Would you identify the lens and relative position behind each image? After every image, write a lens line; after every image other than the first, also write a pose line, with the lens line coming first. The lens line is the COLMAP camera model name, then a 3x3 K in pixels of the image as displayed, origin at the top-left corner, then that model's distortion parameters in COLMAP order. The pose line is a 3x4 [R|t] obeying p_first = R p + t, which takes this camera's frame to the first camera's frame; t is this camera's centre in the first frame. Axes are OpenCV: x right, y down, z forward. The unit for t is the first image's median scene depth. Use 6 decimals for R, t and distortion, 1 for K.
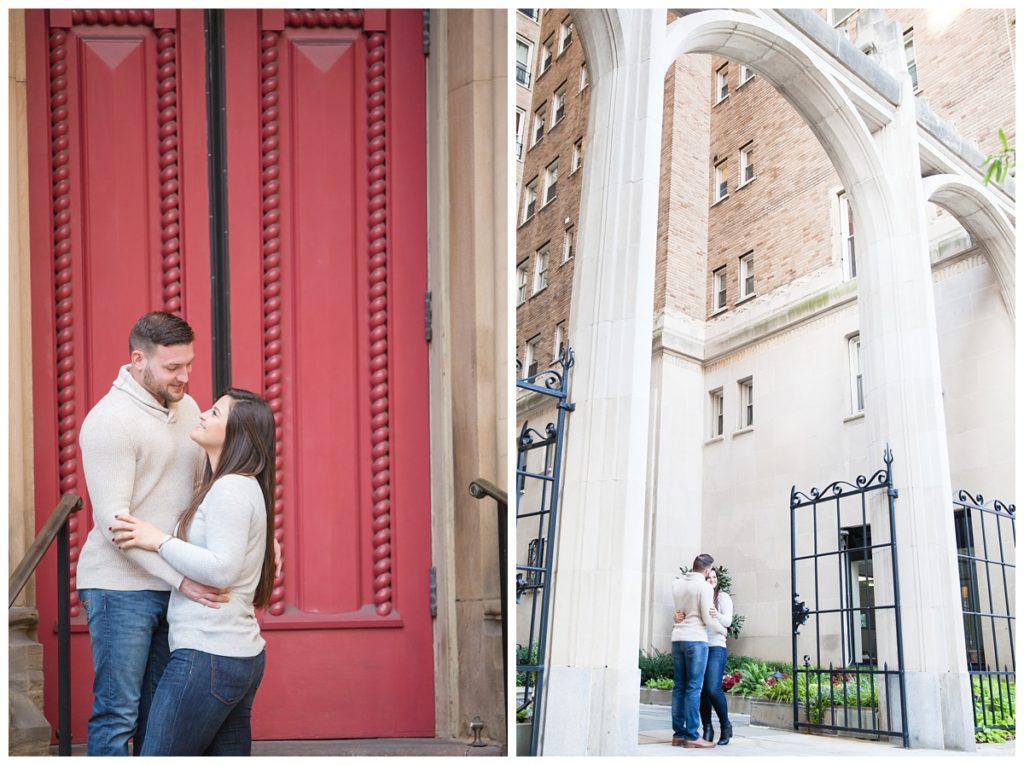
lens RADIAL K [[5712.6, 0, 513.7], [0, 5712.6, 381.3], [0, 0, 1]] dist [1.239445, 0.000000]
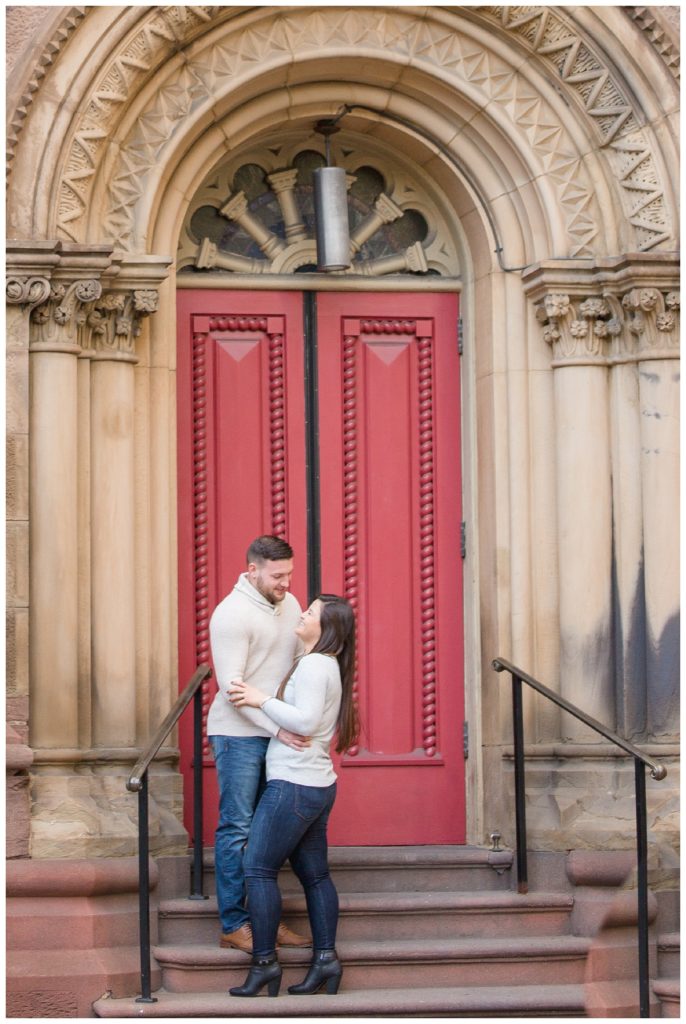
lens RADIAL K [[2267.0, 0, 340.7], [0, 2267.0, 508.8], [0, 0, 1]] dist [-0.113013, 0.000000]
pose [[0.997654, 0.012063, 0.067393, -0.081301], [-0.006477, 0.996569, -0.082512, 0.026594], [-0.068157, 0.081882, 0.994309, 0.455918]]
